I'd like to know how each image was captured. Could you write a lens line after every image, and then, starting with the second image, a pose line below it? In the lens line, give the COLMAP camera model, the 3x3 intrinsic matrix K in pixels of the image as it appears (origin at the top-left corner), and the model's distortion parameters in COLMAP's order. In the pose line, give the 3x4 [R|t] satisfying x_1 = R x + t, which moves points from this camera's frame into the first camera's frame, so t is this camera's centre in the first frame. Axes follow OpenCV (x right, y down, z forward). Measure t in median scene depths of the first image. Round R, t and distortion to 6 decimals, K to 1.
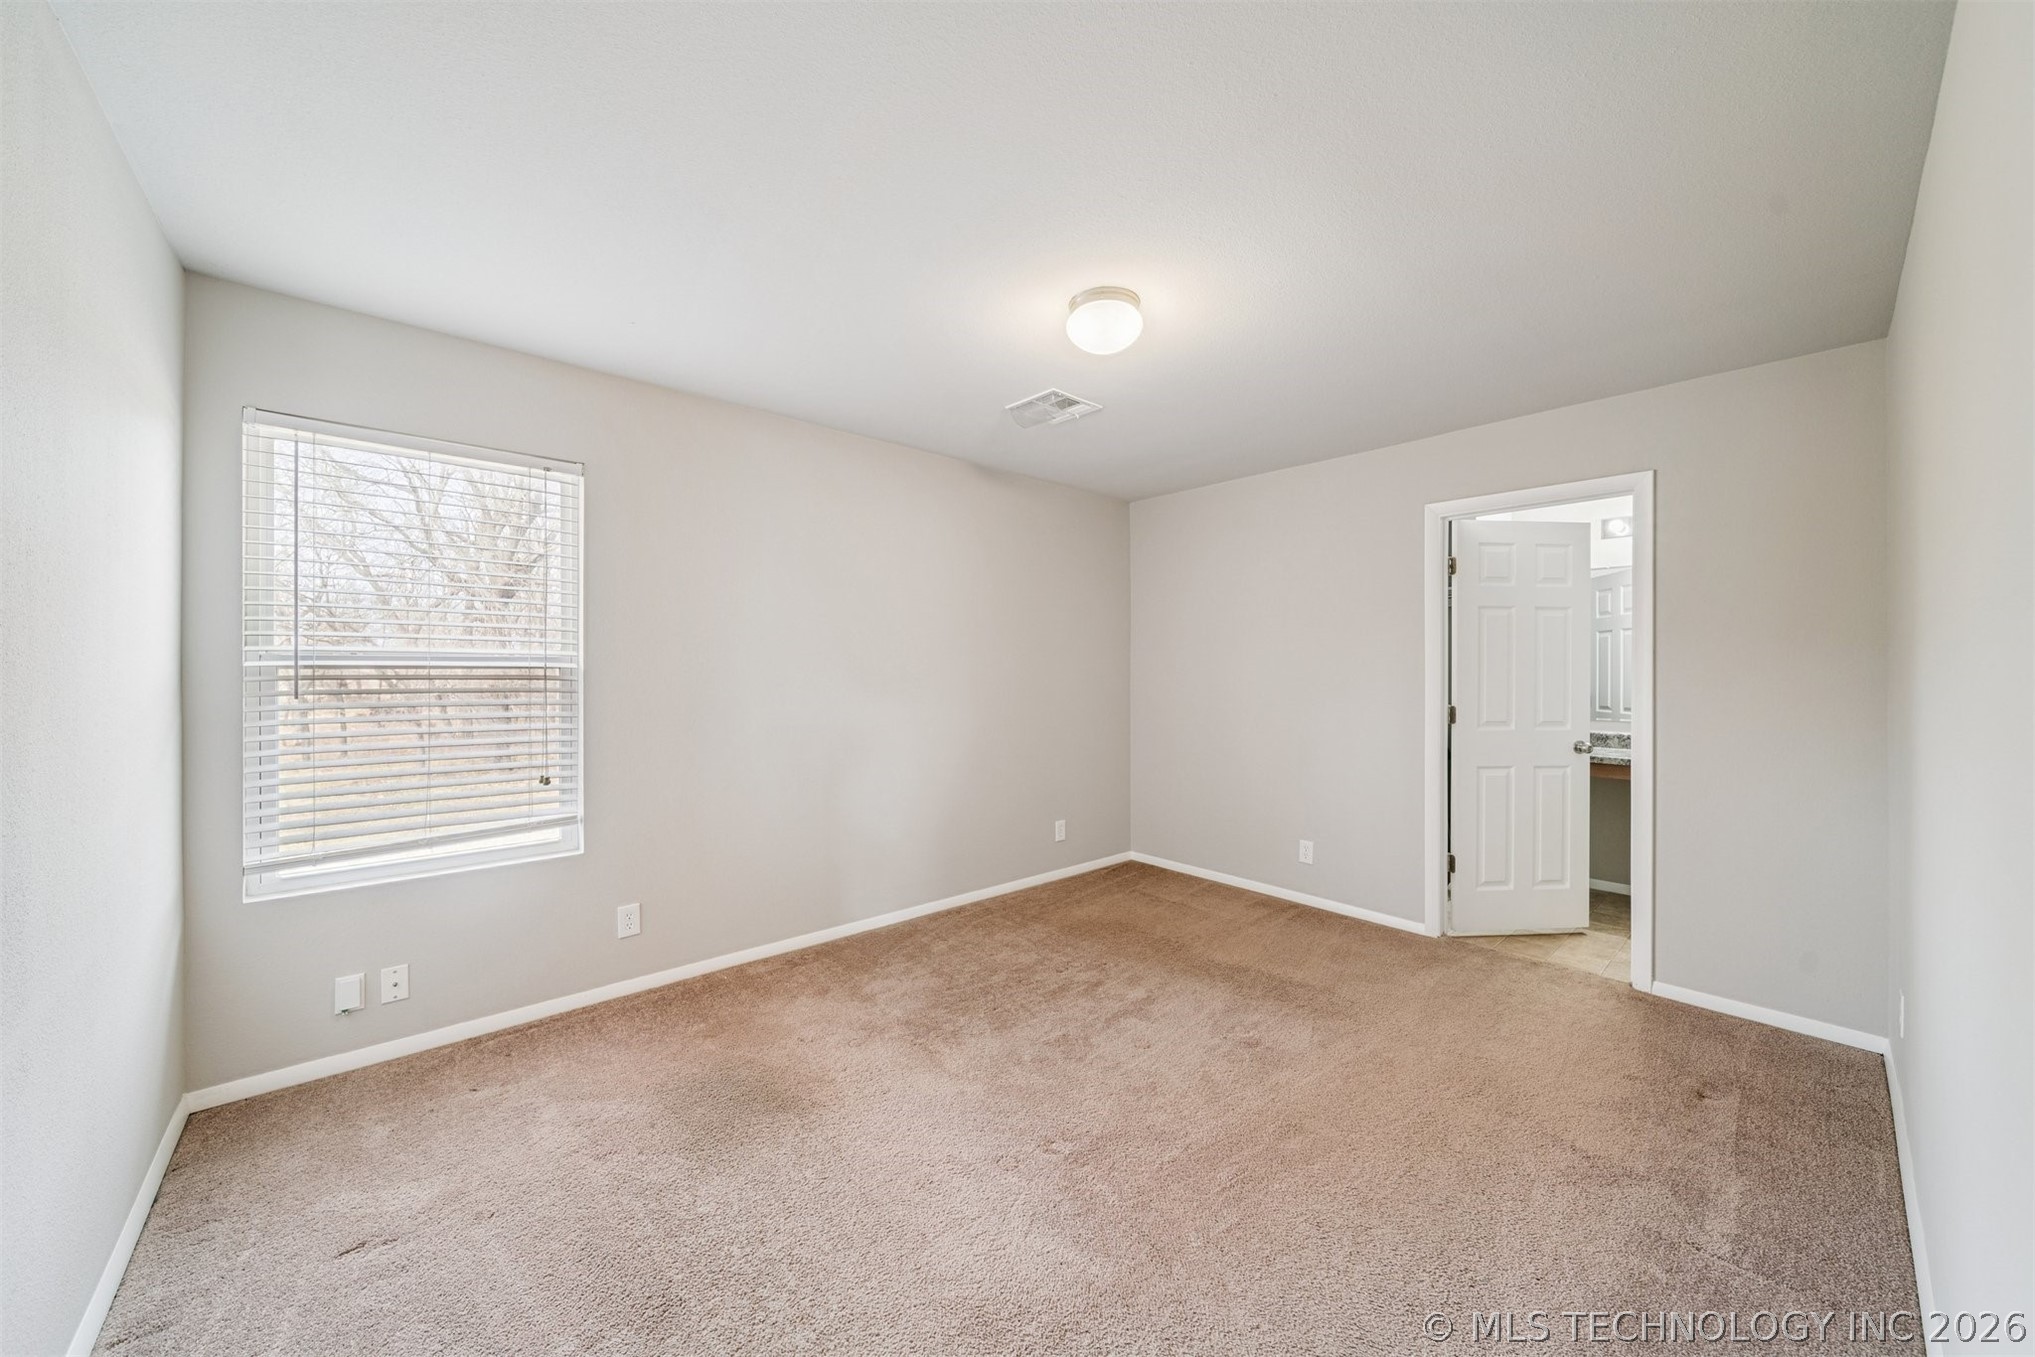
lens RADIAL K [[730.3, 0, 1018.1], [0, 730.3, 675.4], [0, 0, 1]] dist [0.003327, 0.000173]
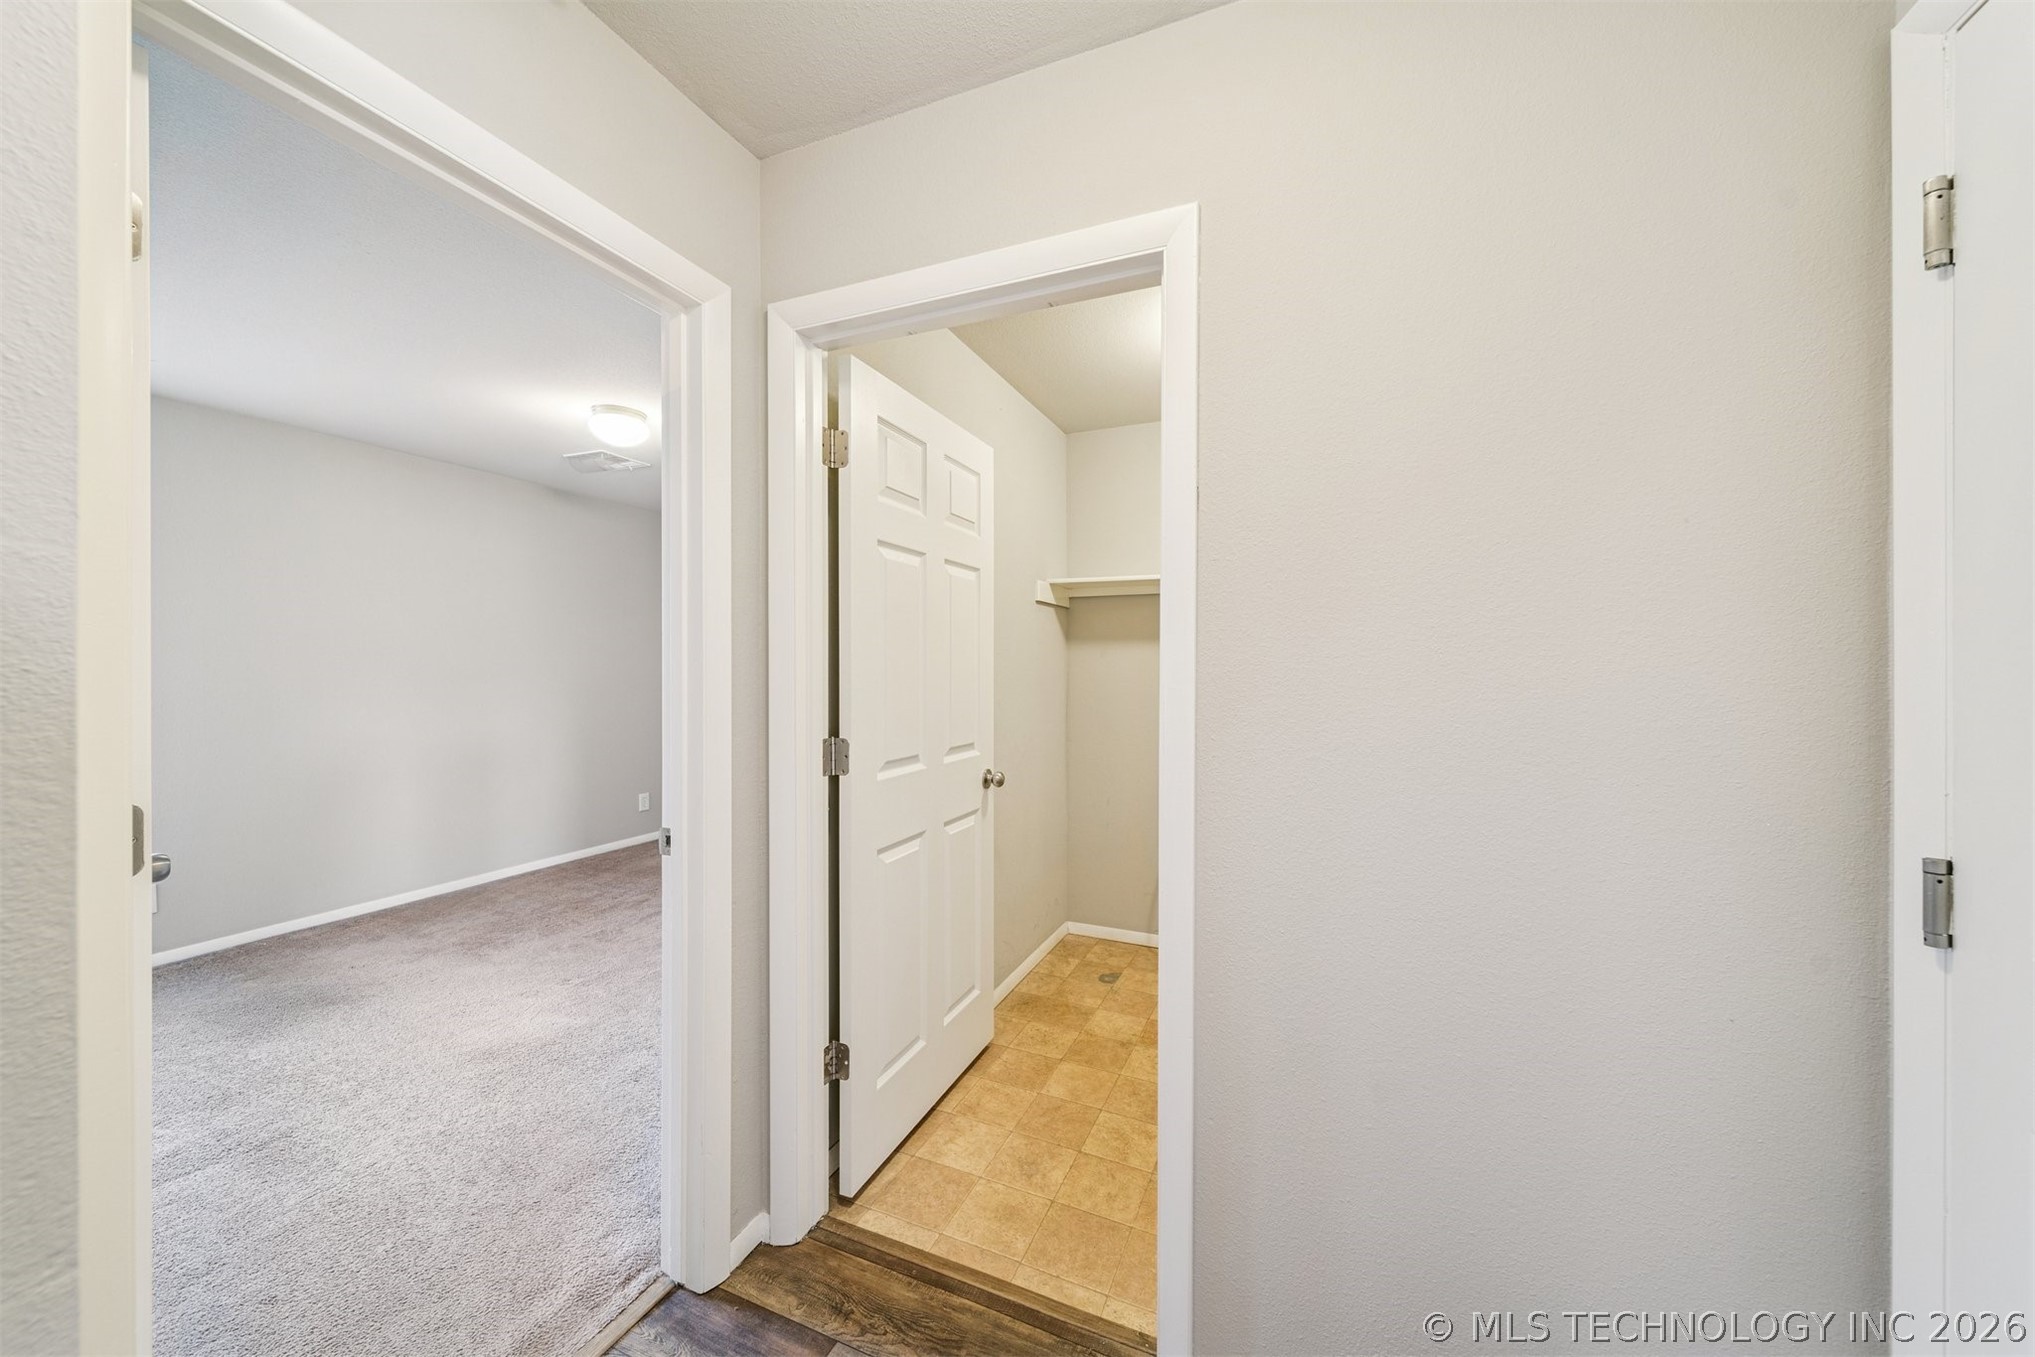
lens RADIAL K [[730.3, 0, 1017.3], [0, 730.3, 663.5], [0, 0, 1]] dist [0.003327, 0.000173]
pose [[0.905905, -0.001466, 0.423478, 0.172544], [0.005596, 0.999948, -0.008511, 0.008281], [-0.423444, 0.010080, 0.905866, -0.525504]]
